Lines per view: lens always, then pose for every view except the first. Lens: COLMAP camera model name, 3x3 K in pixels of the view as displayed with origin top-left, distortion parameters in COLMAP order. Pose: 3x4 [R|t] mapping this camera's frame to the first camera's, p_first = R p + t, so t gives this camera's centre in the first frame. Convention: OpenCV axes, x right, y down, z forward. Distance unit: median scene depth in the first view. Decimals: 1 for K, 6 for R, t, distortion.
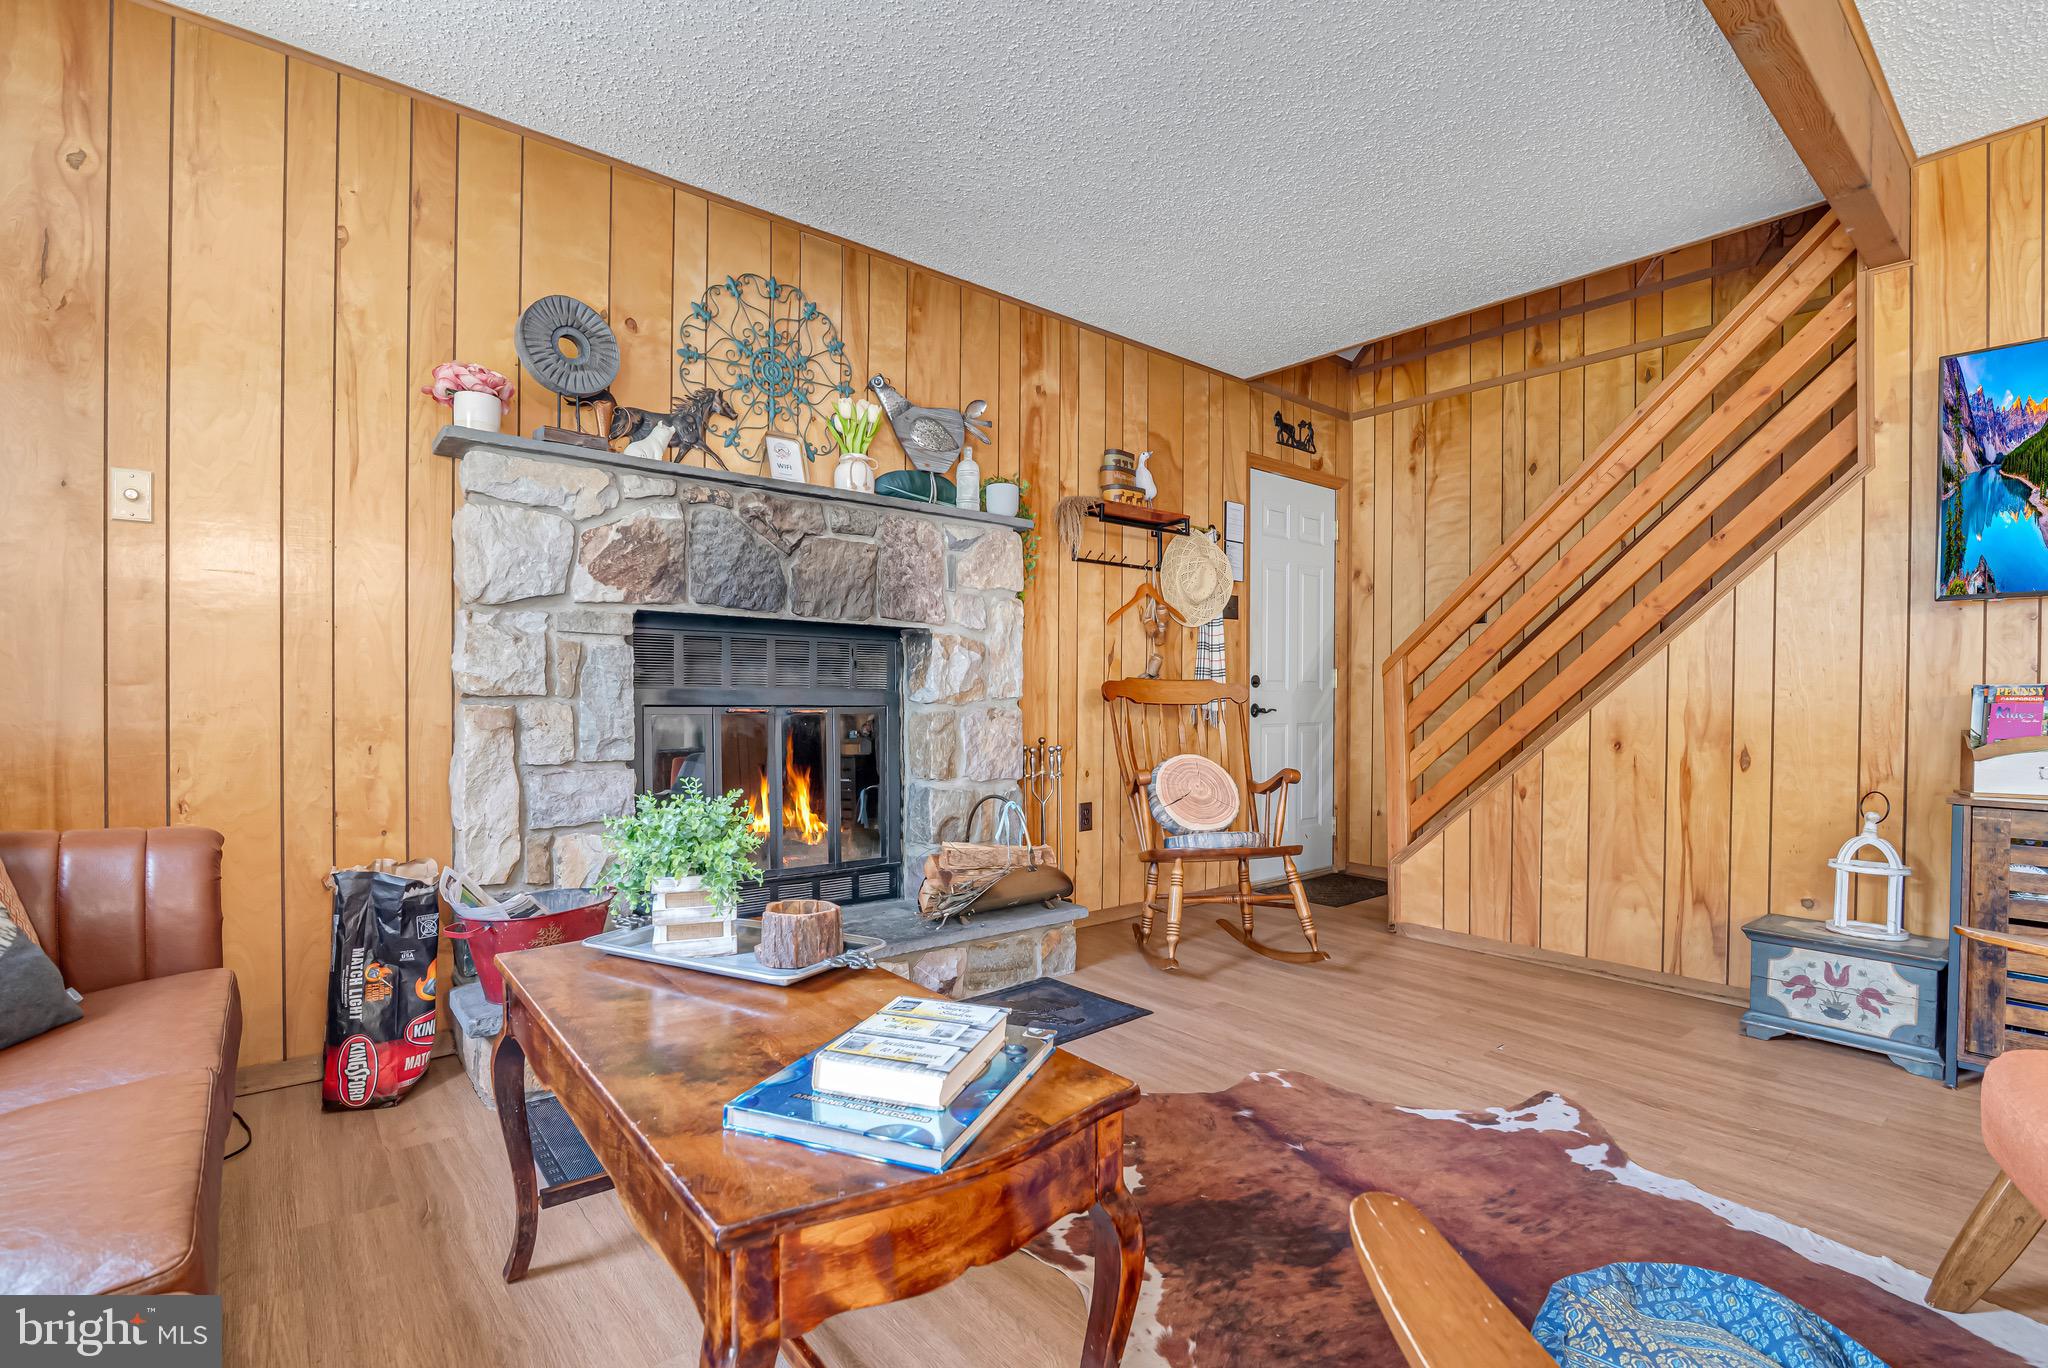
lens RADIAL K [[943.6, 0, 1021.9], [0, 943.6, 707.1], [0, 0, 1]] dist [-0.019011, 0.000694]
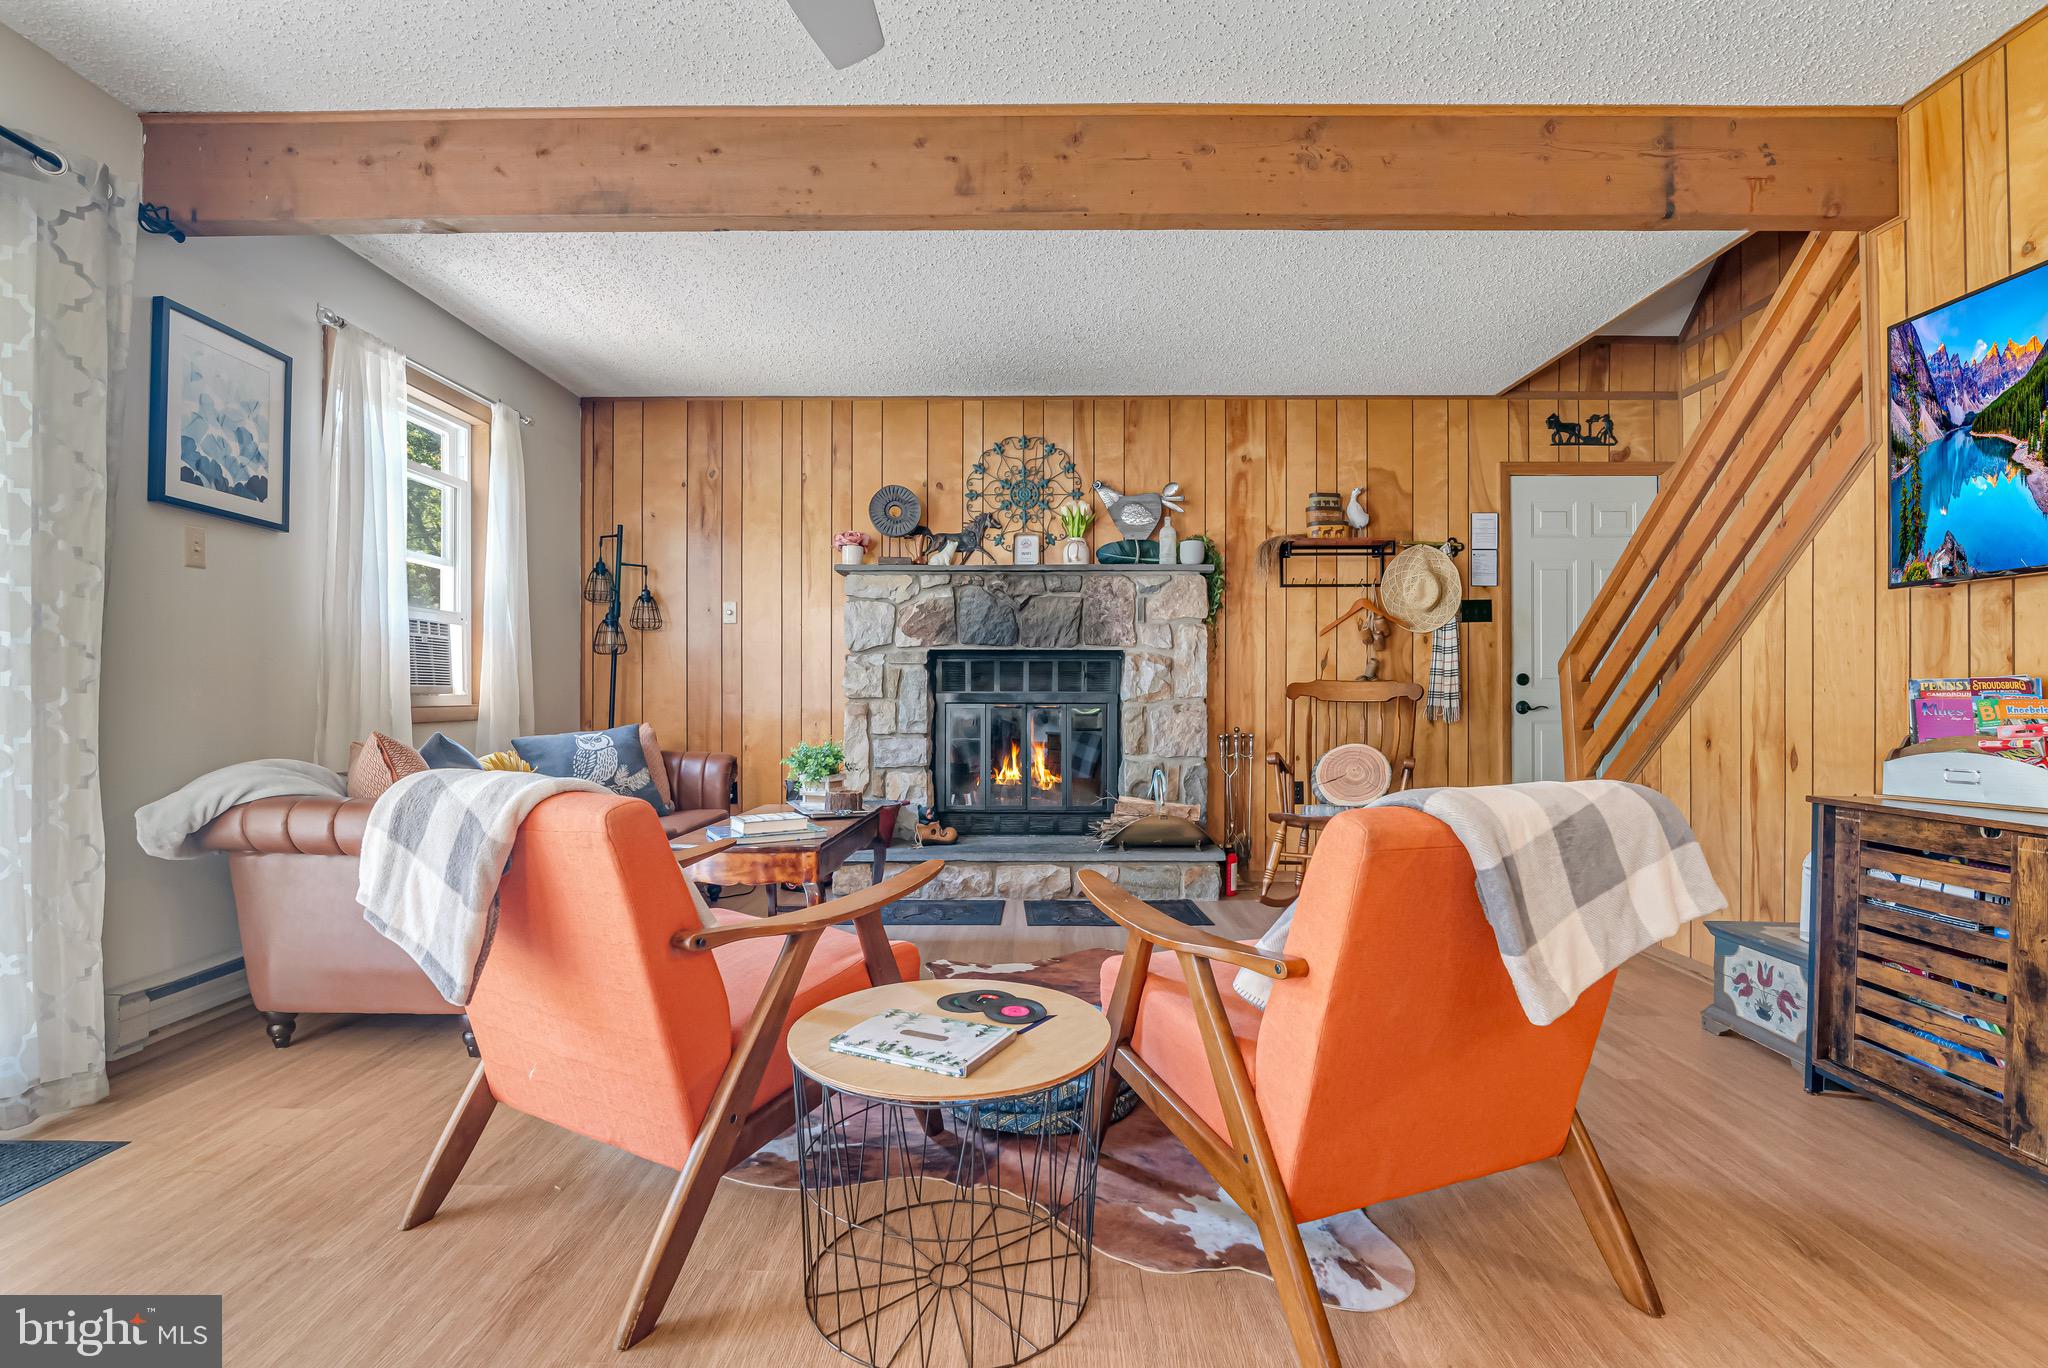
lens RADIAL K [[940.1, 0, 1021.3], [0, 940.1, 699.2], [0, 0, 1]] dist [-0.021686, 0.001317]
pose [[0.762762, -0.003107, -0.646672, 0.762545], [-0.000913, 0.999982, -0.005881, 0.001510], [0.646679, 0.005076, 0.762746, -0.220333]]
